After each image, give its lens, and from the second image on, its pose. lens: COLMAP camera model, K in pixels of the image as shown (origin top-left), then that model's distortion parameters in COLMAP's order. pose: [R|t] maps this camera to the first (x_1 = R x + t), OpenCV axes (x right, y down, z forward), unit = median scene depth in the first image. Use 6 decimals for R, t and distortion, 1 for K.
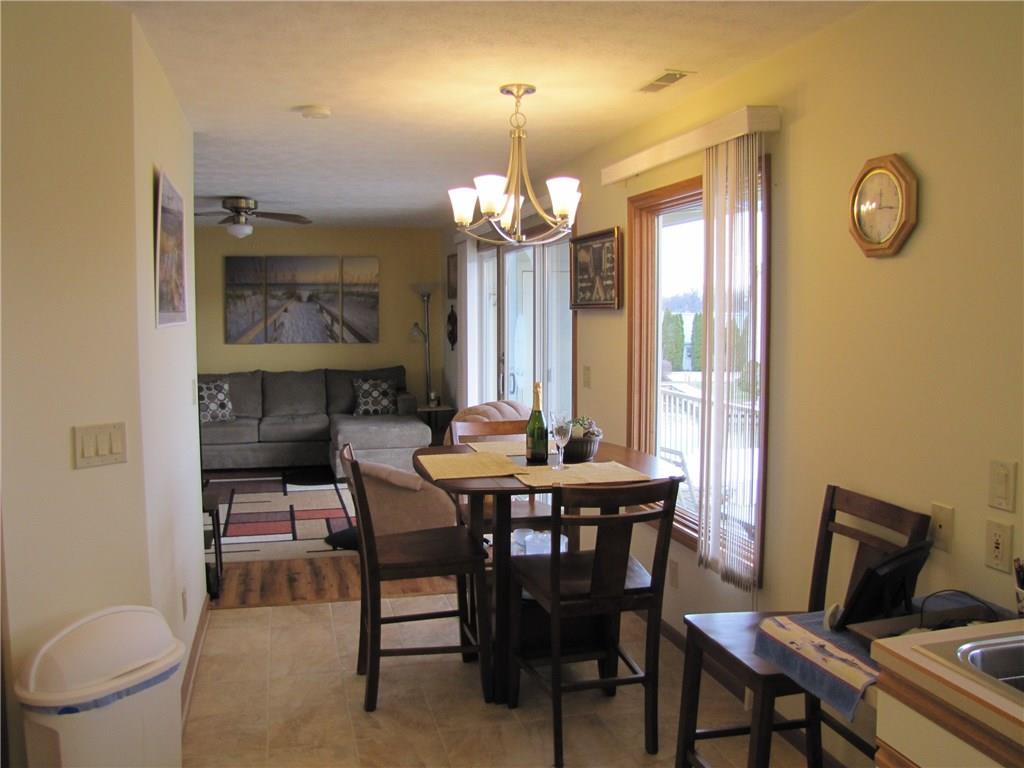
lens RADIAL K [[854.0, 0, 485.7], [0, 854.0, 385.9], [0, 0, 1]] dist [-0.177589, 0.151310]
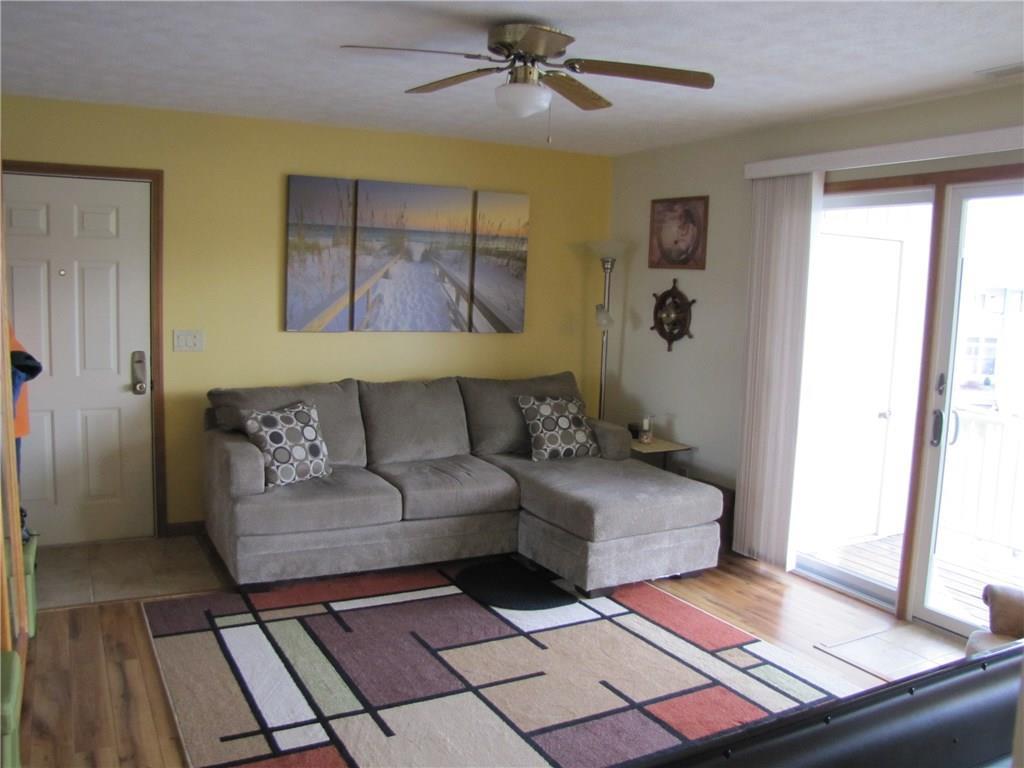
lens RADIAL K [[854.0, 0, 485.7], [0, 854.0, 385.9], [0, 0, 1]] dist [-0.177589, 0.151310]
pose [[0.968711, 0.003680, 0.248164, -0.317737], [-0.014343, 0.999049, 0.041172, -0.038777], [-0.247777, -0.043443, 0.967843, 0.417813]]
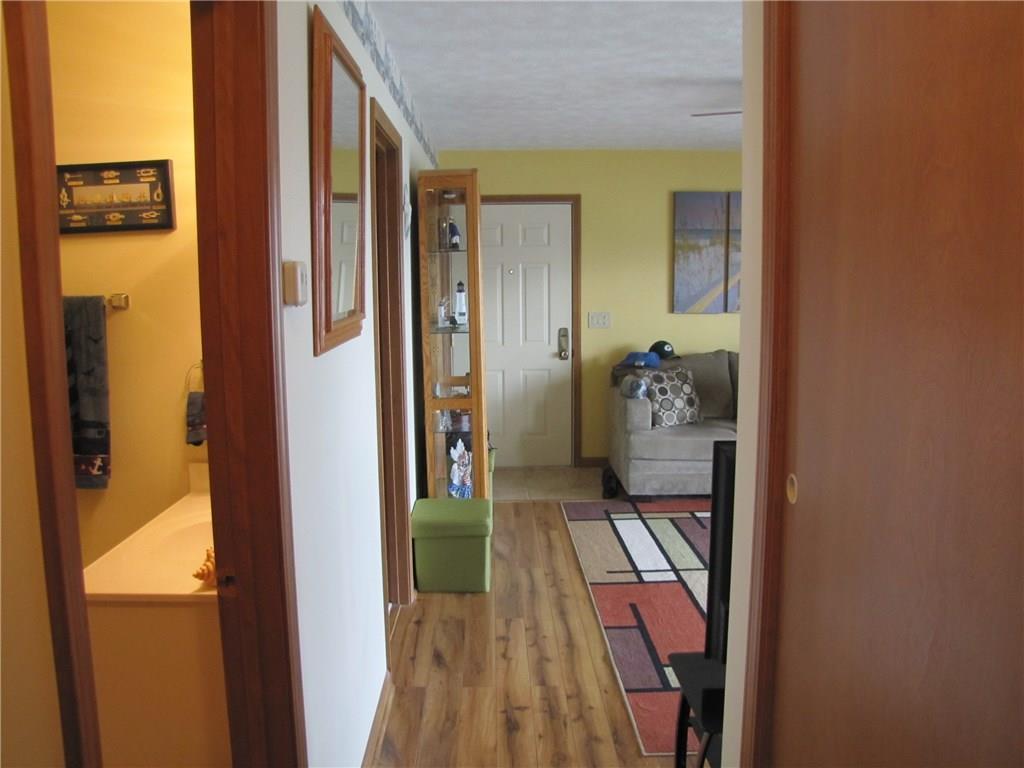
lens RADIAL K [[854.0, 0, 485.7], [0, 854.0, 385.9], [0, 0, 1]] dist [-0.177589, 0.151310]
pose [[0.973099, 0.022369, -0.229300, -0.296020], [-0.010302, 0.998505, 0.053687, -0.024776], [0.230158, -0.049880, 0.971874, 0.250629]]
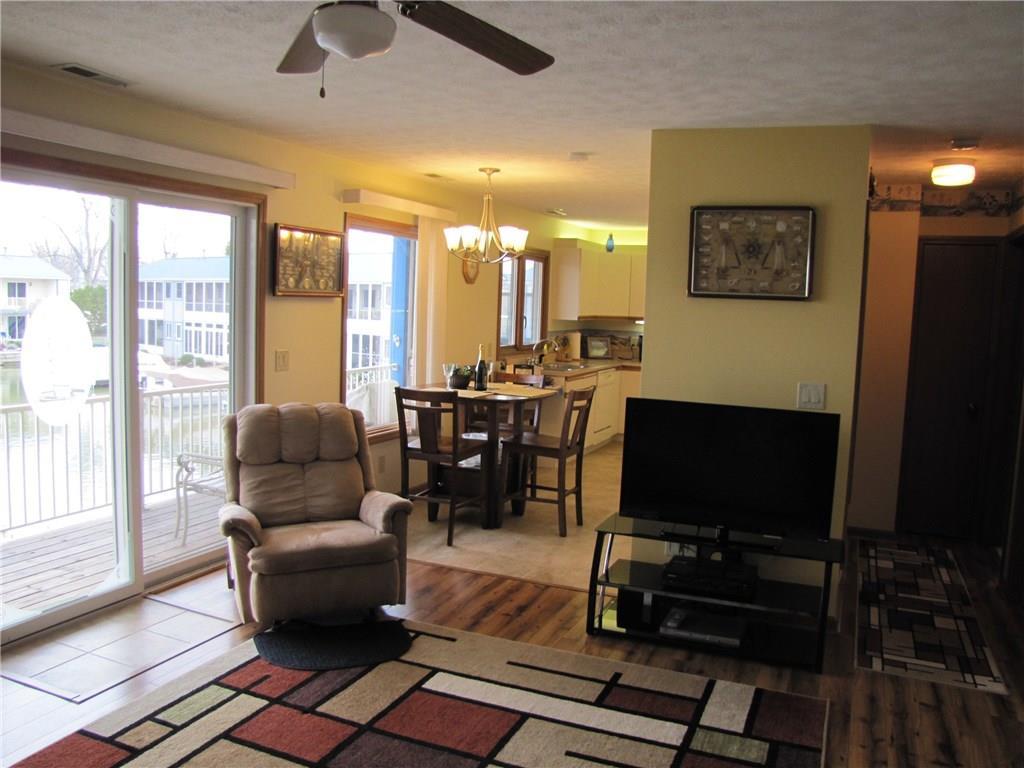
lens RADIAL K [[854.0, 0, 485.7], [0, 854.0, 385.9], [0, 0, 1]] dist [-0.177589, 0.151310]
pose [[-0.793111, -0.077483, 0.604129, -0.397827], [0.020069, 0.988012, 0.153066, -0.080011], [-0.608747, 0.133522, -0.782048, 0.925976]]
